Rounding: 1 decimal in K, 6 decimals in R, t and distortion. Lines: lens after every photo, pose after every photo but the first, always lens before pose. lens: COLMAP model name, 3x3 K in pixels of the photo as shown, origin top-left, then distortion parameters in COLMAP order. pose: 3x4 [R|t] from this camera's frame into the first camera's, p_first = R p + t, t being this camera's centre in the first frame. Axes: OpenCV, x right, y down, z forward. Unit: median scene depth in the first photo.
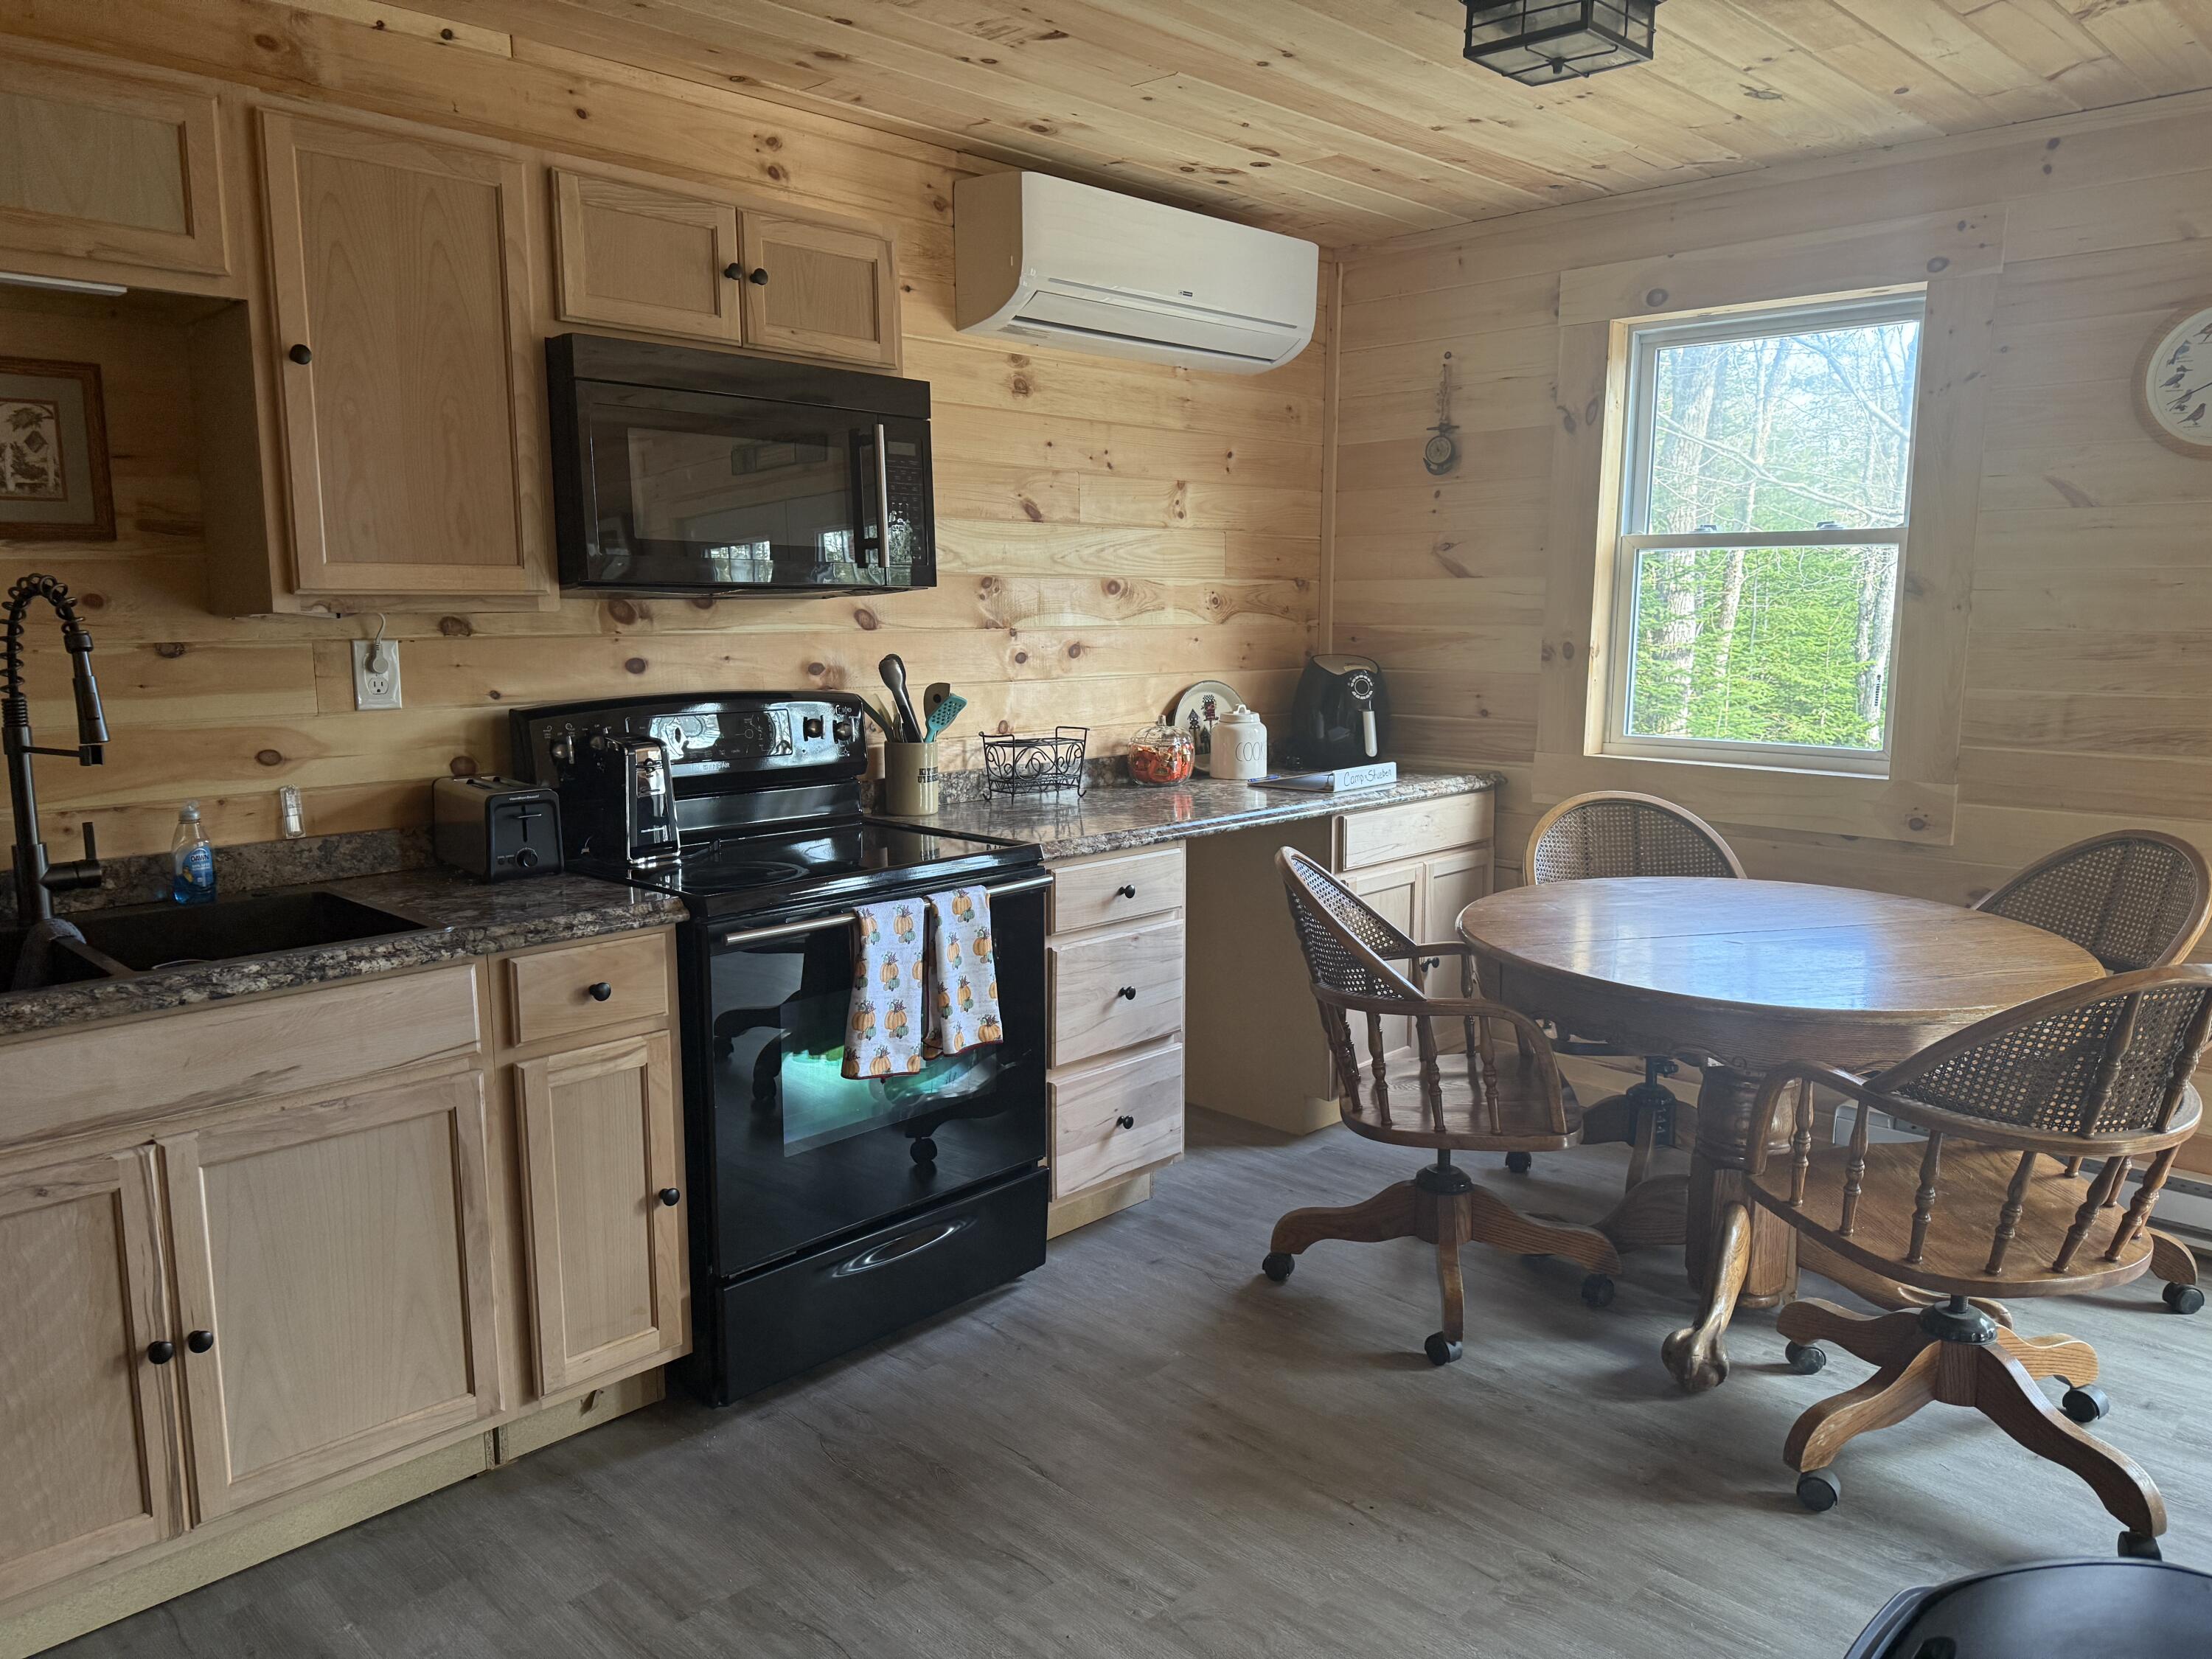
lens RADIAL K [[1560.4, 0, 1106.3], [0, 1560.4, 836.0], [0, 0, 1]] dist [0.041735, -0.042912]
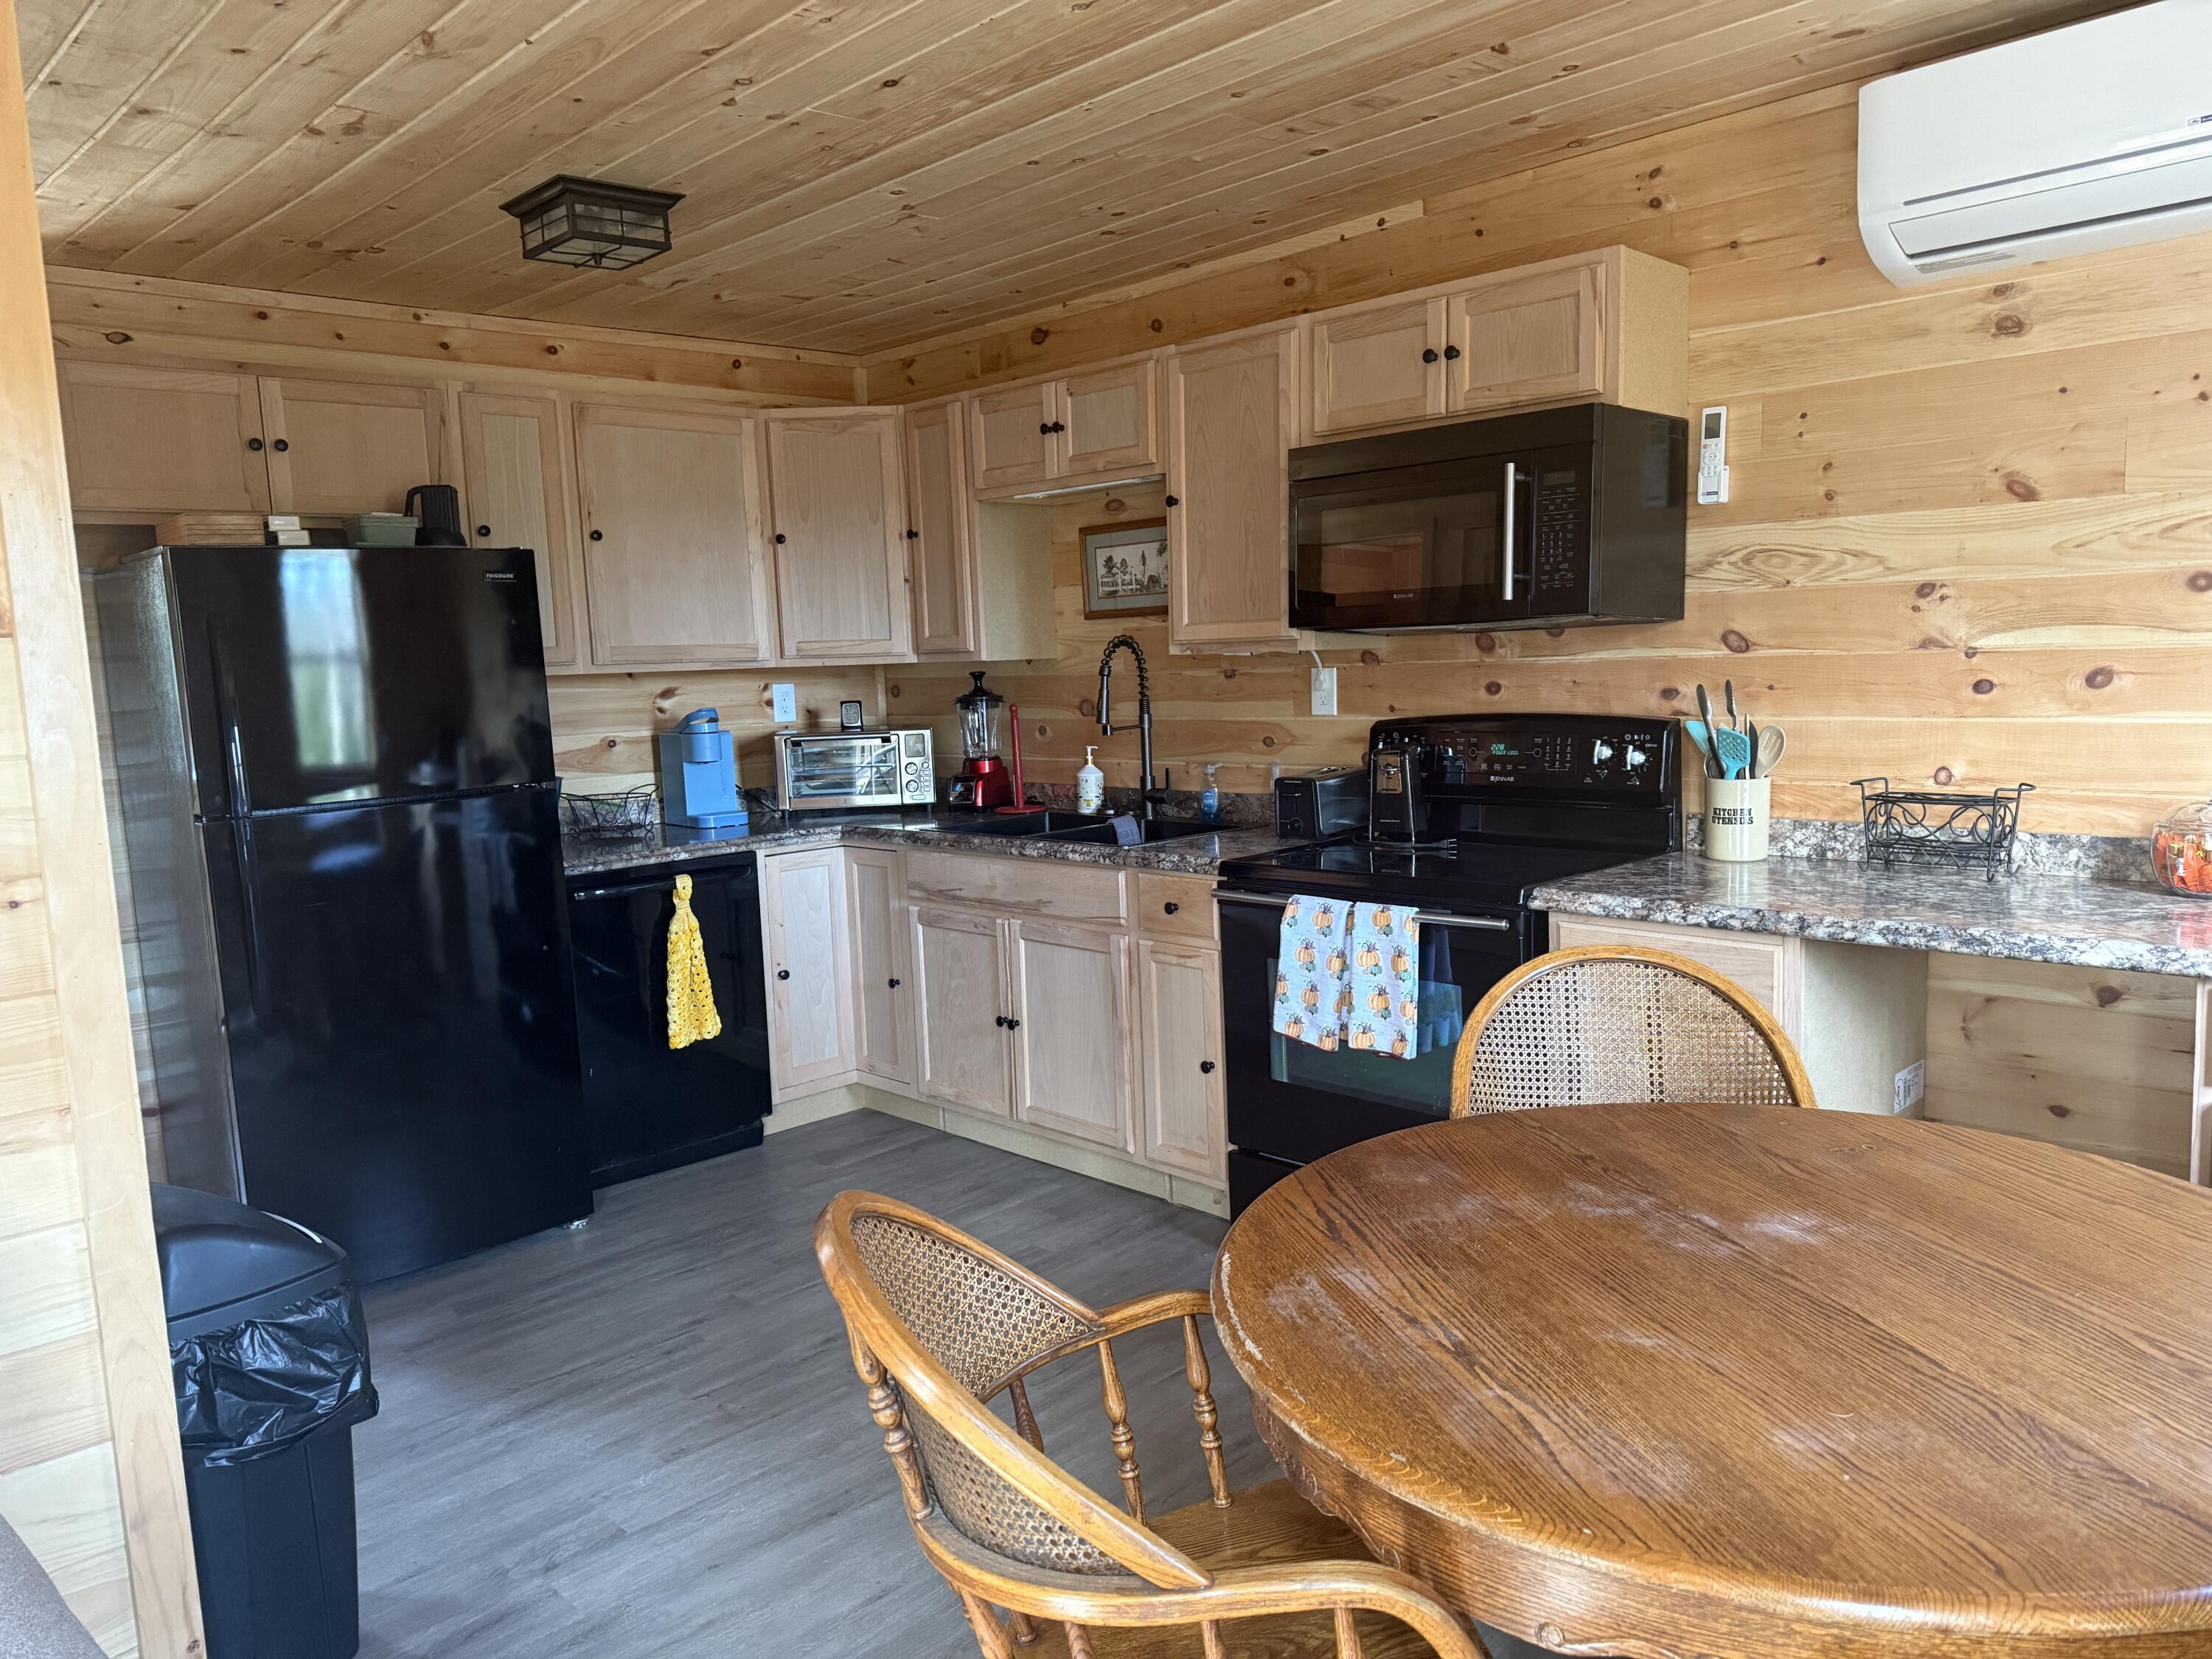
lens RADIAL K [[1550.9, 0, 1106.0], [0, 1550.9, 829.5], [0, 0, 1]] dist [0.055055, -0.085976]
pose [[-0.032616, 0.121781, -0.992021, 0.826232], [-0.102509, 0.986907, 0.124524, -0.111698], [0.994197, 0.105753, -0.019706, 0.697423]]
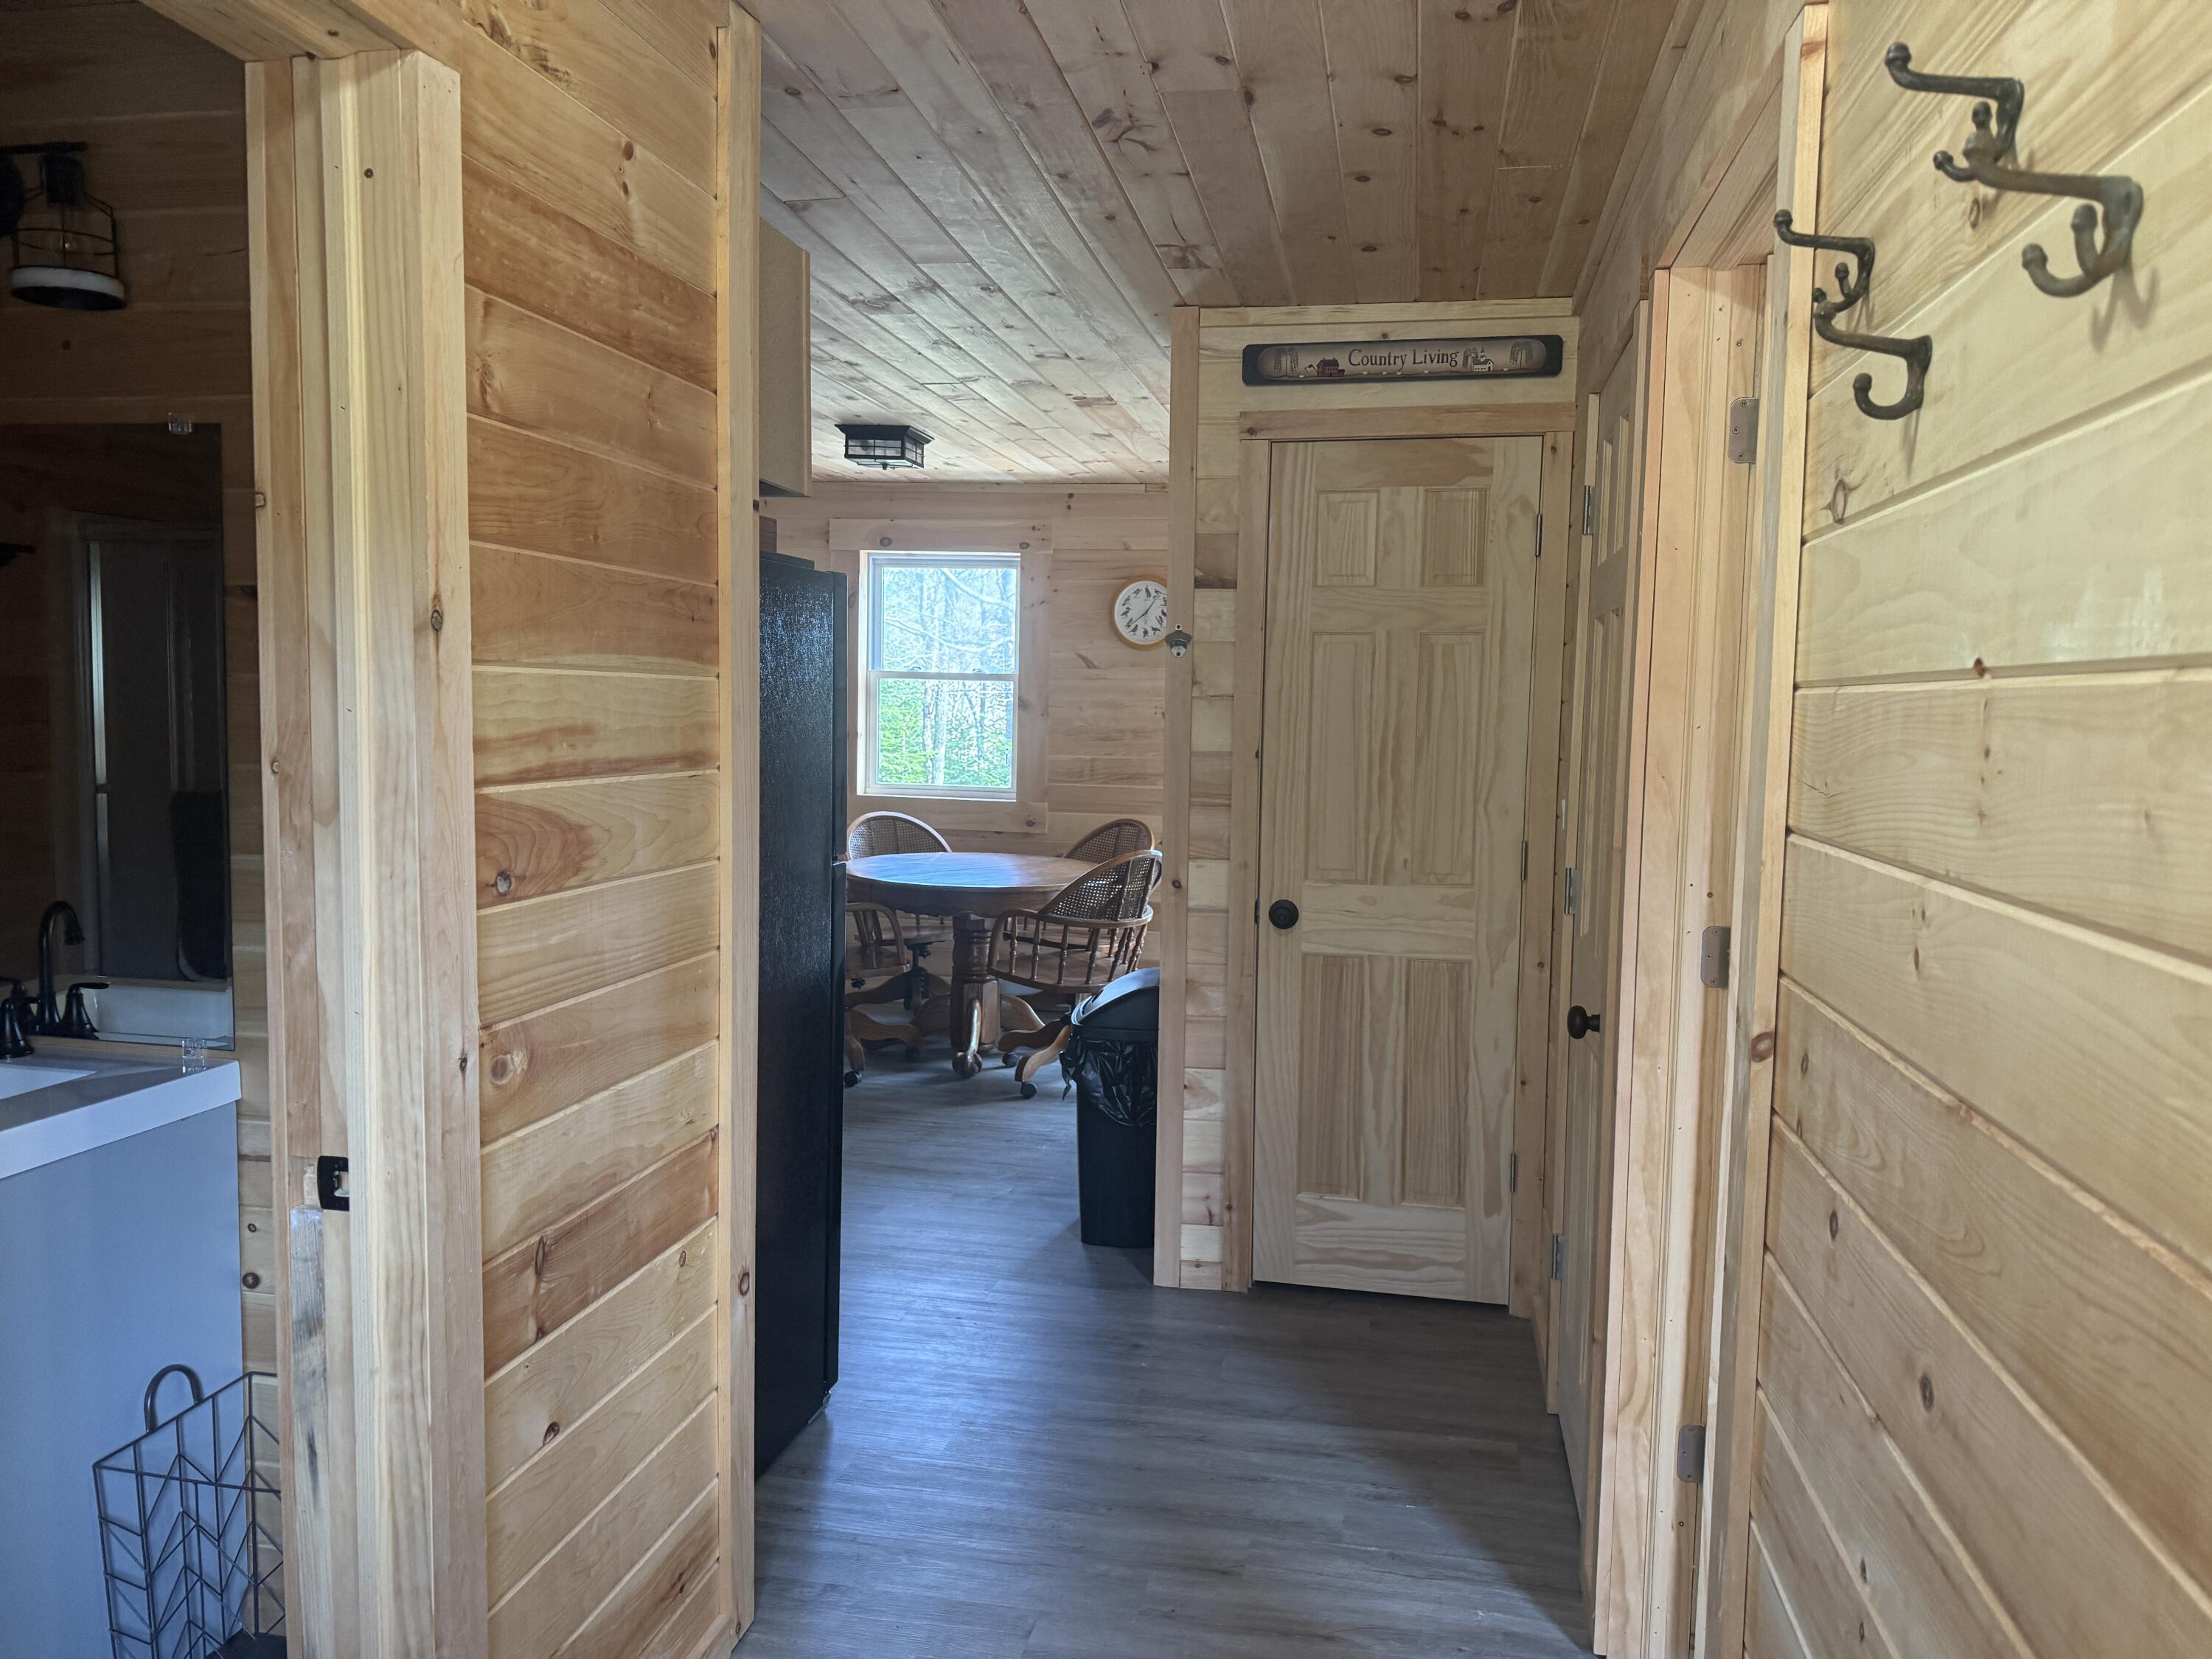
lens RADIAL K [[1605.5, 0, 1131.8], [0, 1605.5, 834.7], [0, 0, 1]] dist [0.004182, -0.002793]
pose [[0.828035, -0.022498, 0.560225, -0.541792], [0.055943, 0.997524, -0.042628, 0.106182], [-0.557879, 0.066638, 0.827243, -0.786464]]
